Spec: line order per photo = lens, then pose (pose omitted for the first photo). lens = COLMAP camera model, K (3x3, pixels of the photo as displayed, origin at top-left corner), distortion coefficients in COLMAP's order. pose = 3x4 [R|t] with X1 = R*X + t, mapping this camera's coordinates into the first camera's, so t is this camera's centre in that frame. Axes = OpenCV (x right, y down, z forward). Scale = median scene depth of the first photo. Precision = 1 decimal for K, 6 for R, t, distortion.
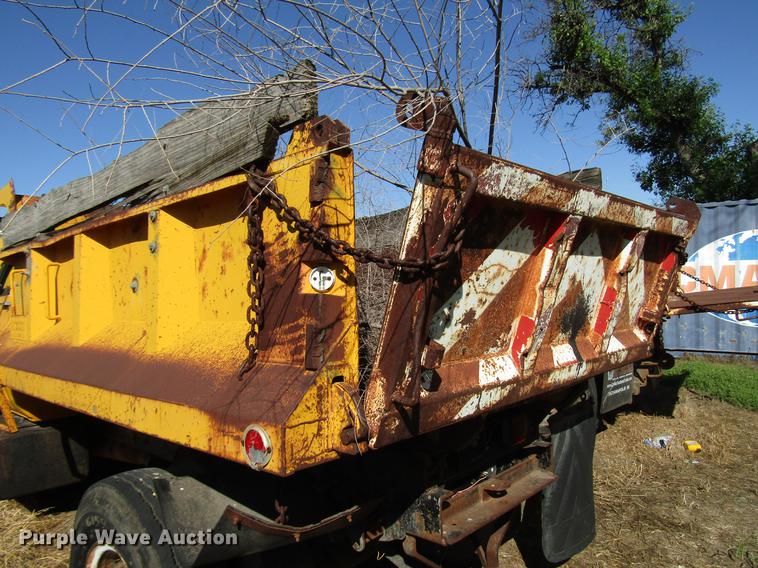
lens RADIAL K [[549.2, 0, 378.6], [0, 549.2, 287.7], [0, 0, 1]] dist [0.002536, -0.000383]
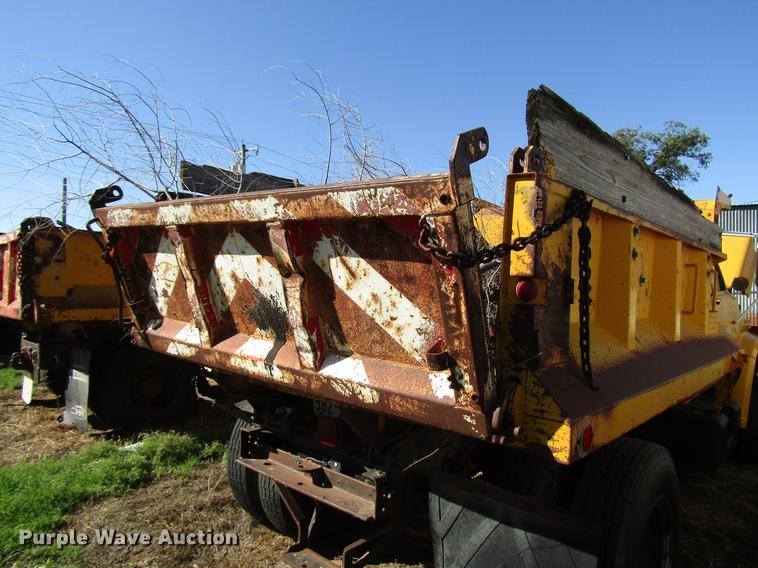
lens RADIAL K [[526.1, 0, 382.0], [0, 526.1, 282.3], [0, 0, 1]] dist [-0.007242, 0.010161]
pose [[0.035860, 0.051928, -0.998007, 1.729393], [-0.037419, 0.998019, 0.050584, -0.083721], [0.998656, 0.035530, 0.037732, 1.545162]]
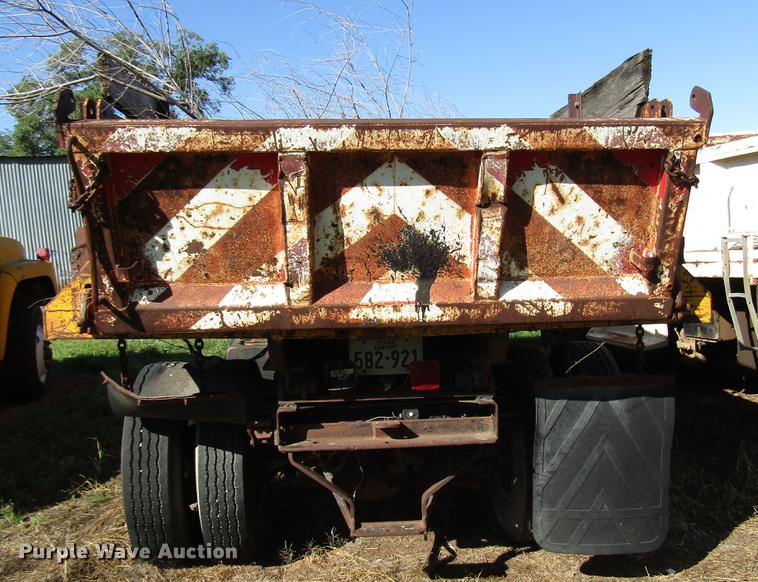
lens RADIAL K [[738.9, 0, 397.6], [0, 738.9, 314.2], [0, 0, 1]] dist [-0.003680, 0.000000]
pose [[0.727807, 0.083546, -0.680674, 1.565769], [0.002798, 0.992181, 0.124772, -0.002207], [0.685776, -0.092715, 0.721883, 0.107000]]
